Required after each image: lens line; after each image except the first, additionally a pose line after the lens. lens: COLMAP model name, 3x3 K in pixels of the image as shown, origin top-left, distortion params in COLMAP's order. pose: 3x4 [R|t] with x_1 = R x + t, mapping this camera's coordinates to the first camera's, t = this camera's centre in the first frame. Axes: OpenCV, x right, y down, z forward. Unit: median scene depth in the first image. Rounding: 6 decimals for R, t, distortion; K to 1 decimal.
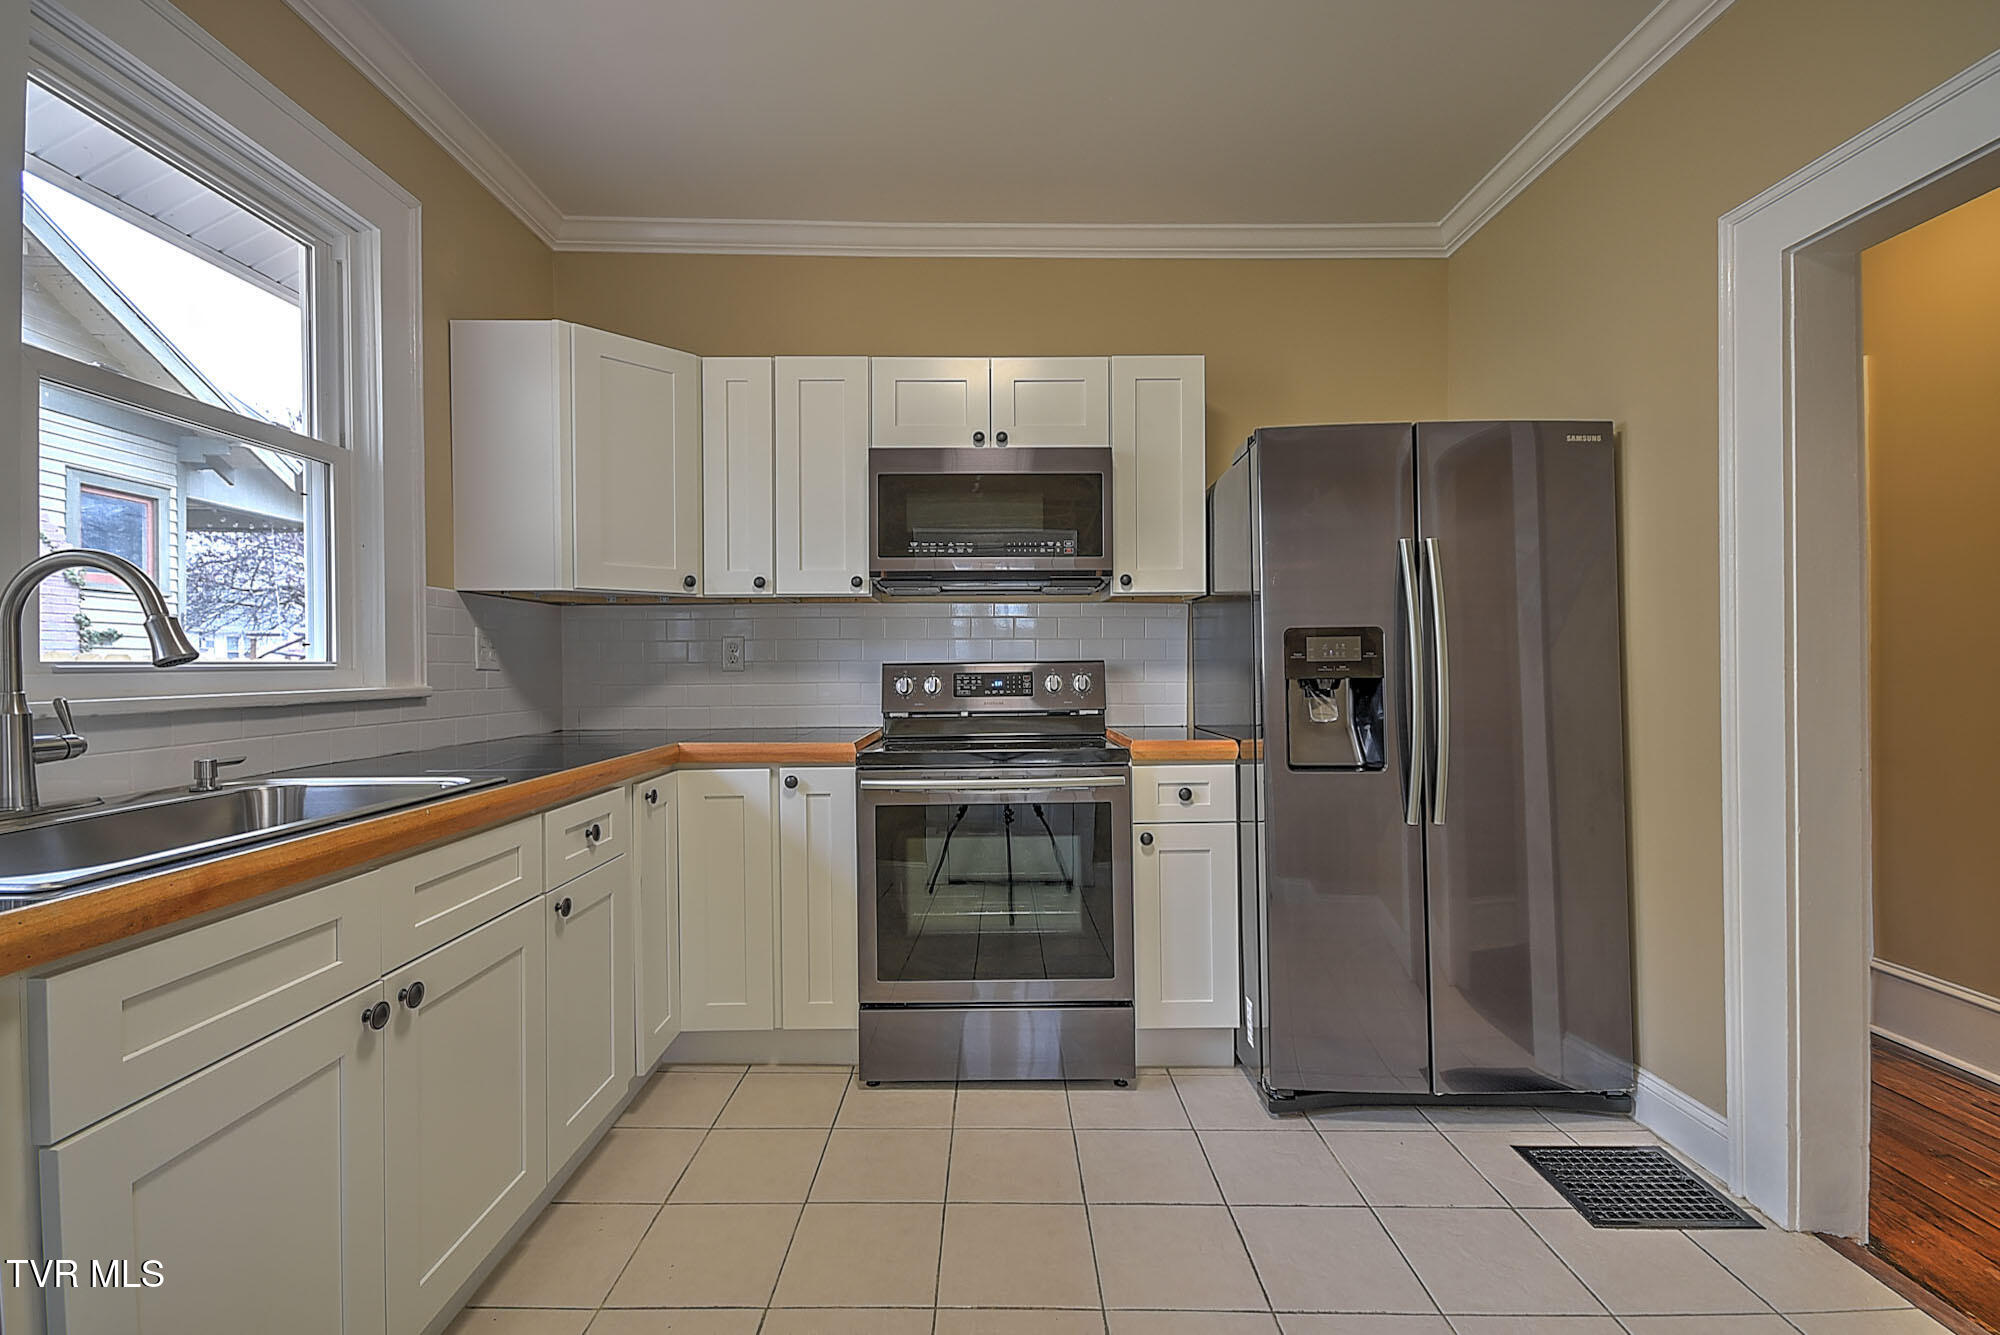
lens RADIAL K [[867.6, 0, 988.7], [0, 867.6, 665.4], [0, 0, 1]] dist [0.011273, -0.000481]
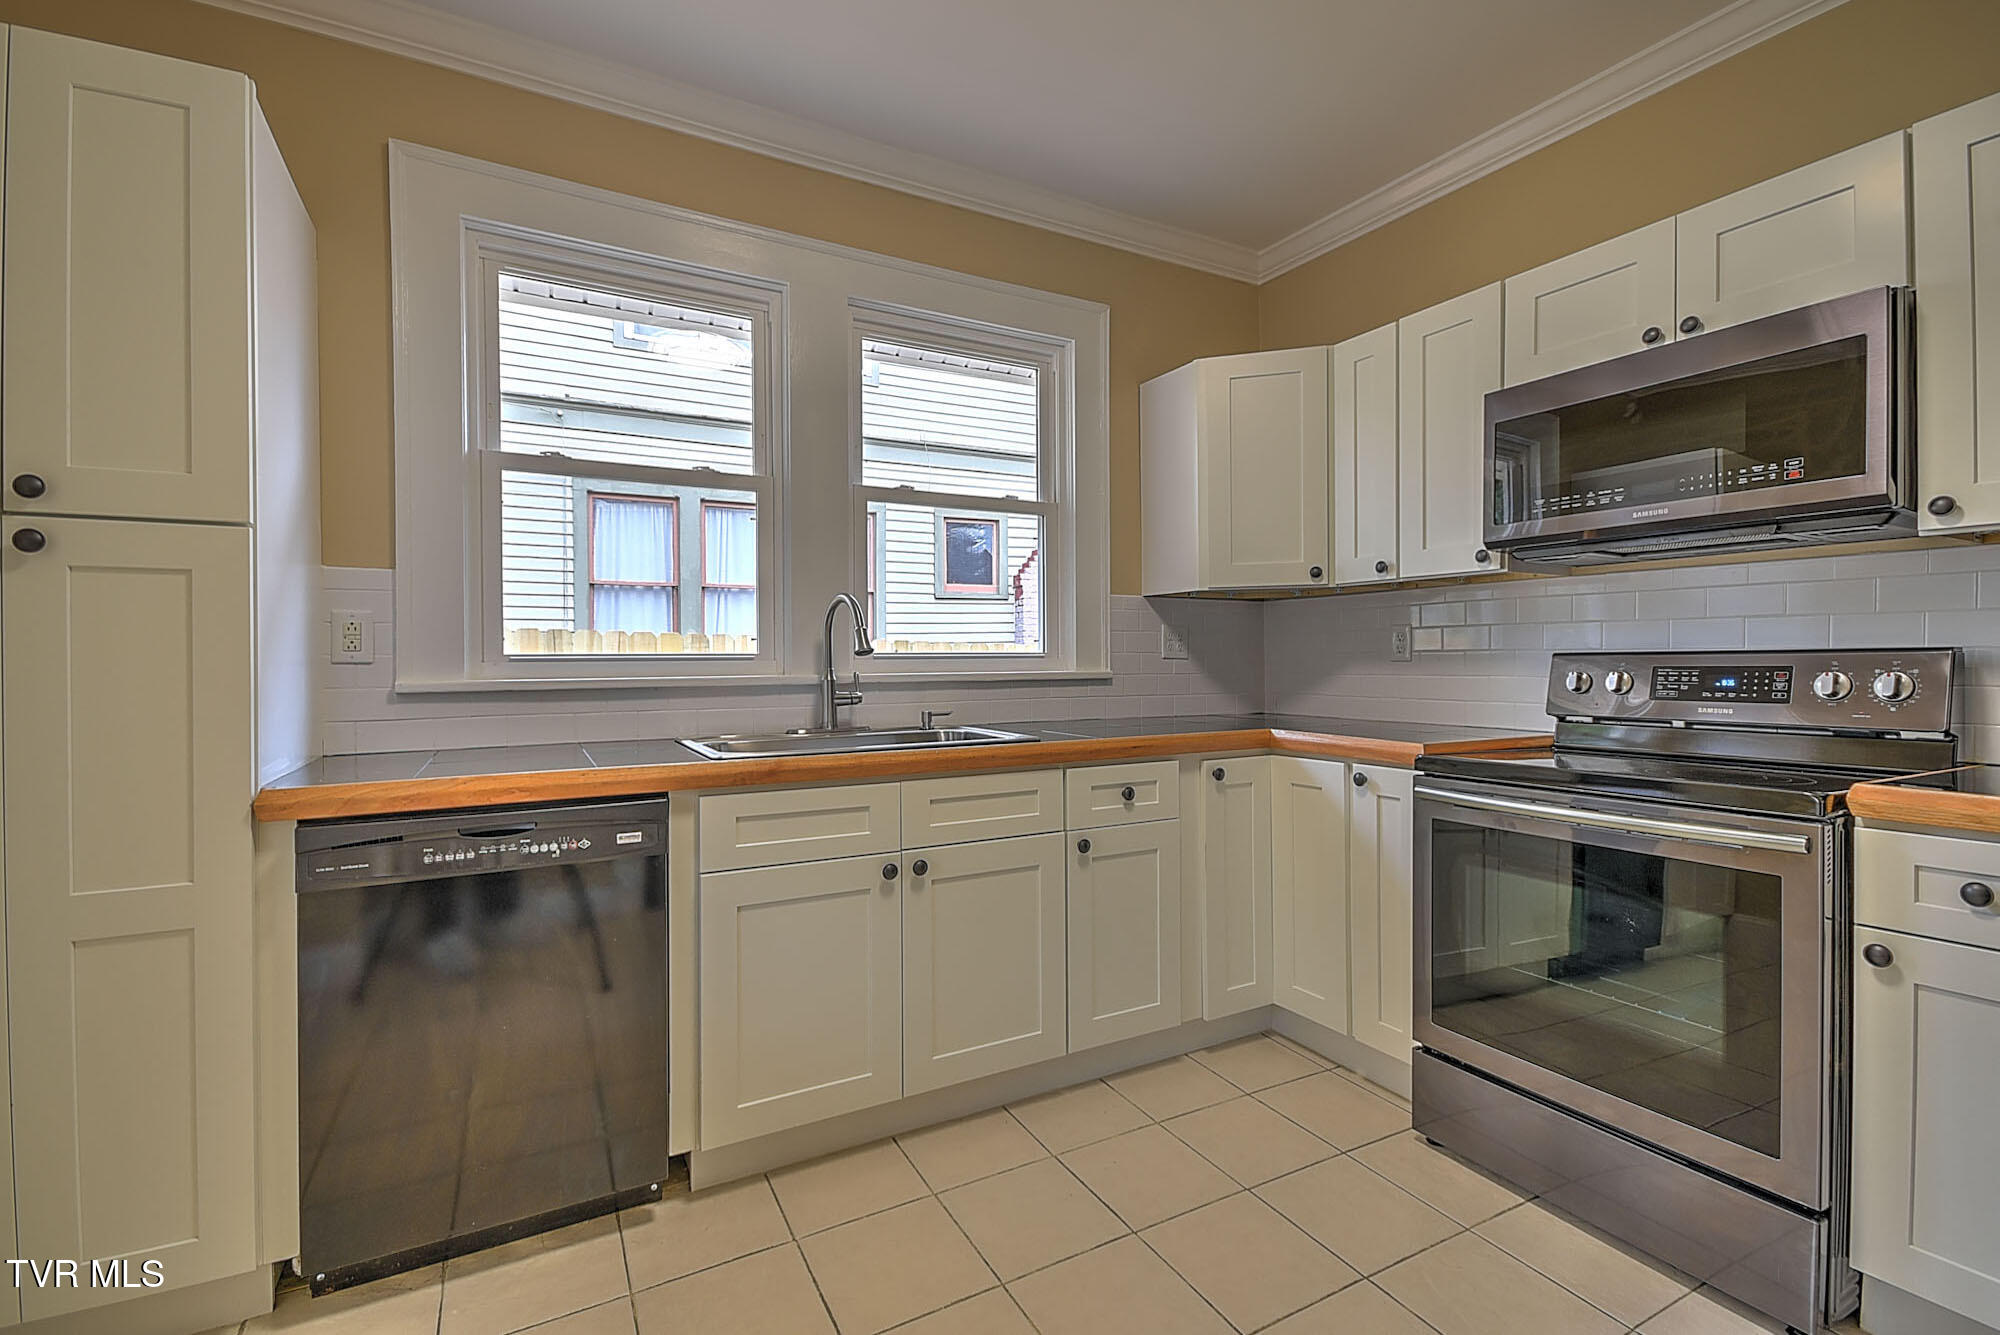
lens RADIAL K [[871.9, 0, 994.6], [0, 871.9, 665.1], [0, 0, 1]] dist [0.010682, -0.000143]
pose [[0.482406, 0.011982, -0.875866, 0.393650], [0.000060, 0.999906, 0.013712, -0.002595], [0.875948, -0.006667, 0.482360, 0.190809]]
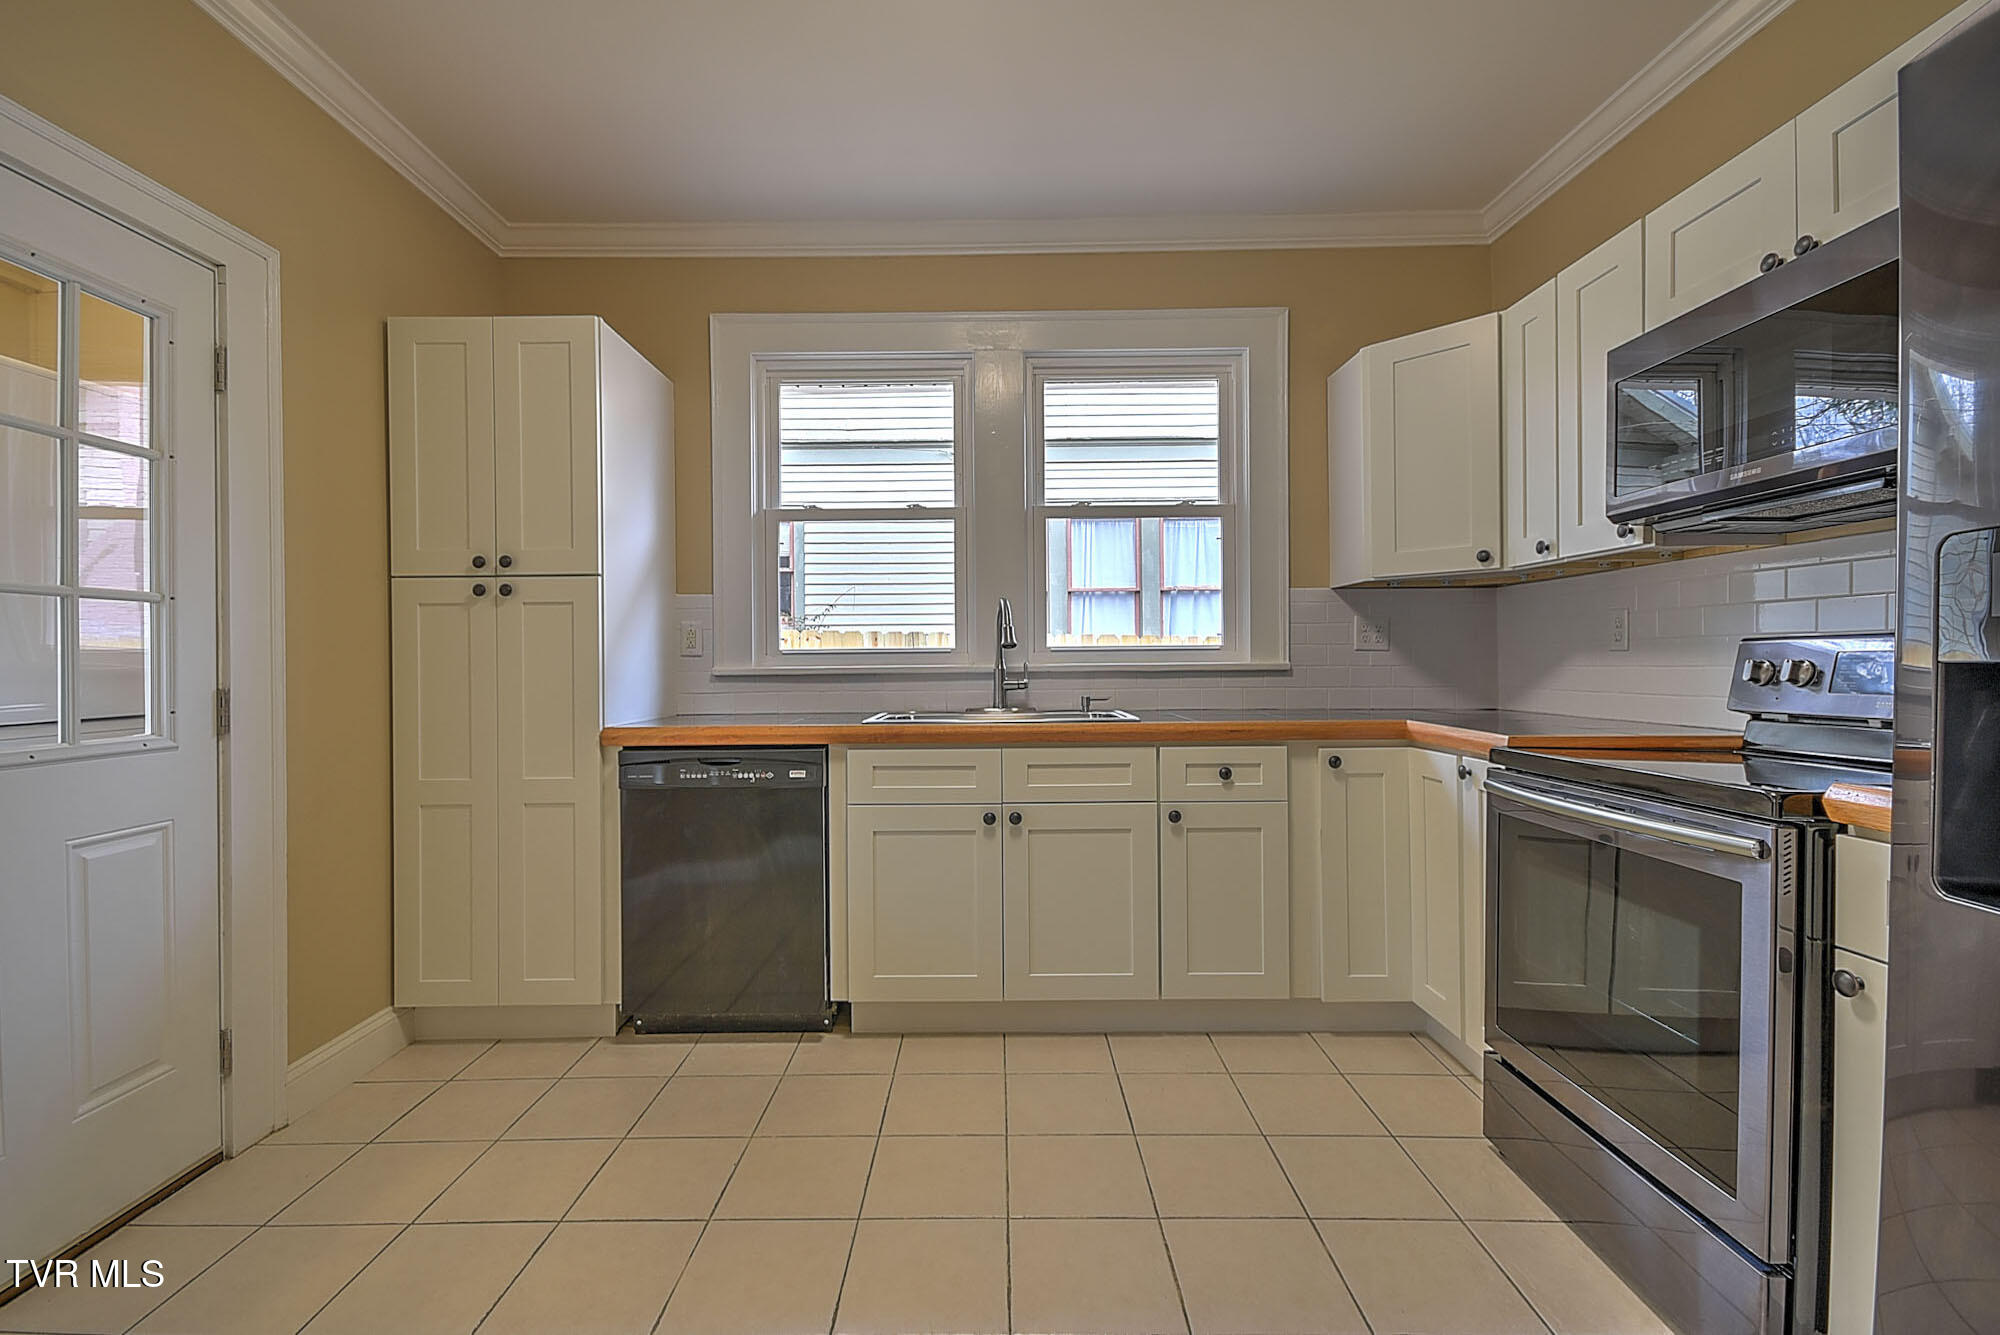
lens RADIAL K [[871.9, 0, 994.6], [0, 871.9, 665.1], [0, 0, 1]] dist [0.010682, -0.000143]
pose [[0.006049, 0.013136, -0.999895, 0.654063], [0.007172, 0.999887, 0.013179, 0.006525], [0.999956, -0.007251, 0.005954, 0.488290]]
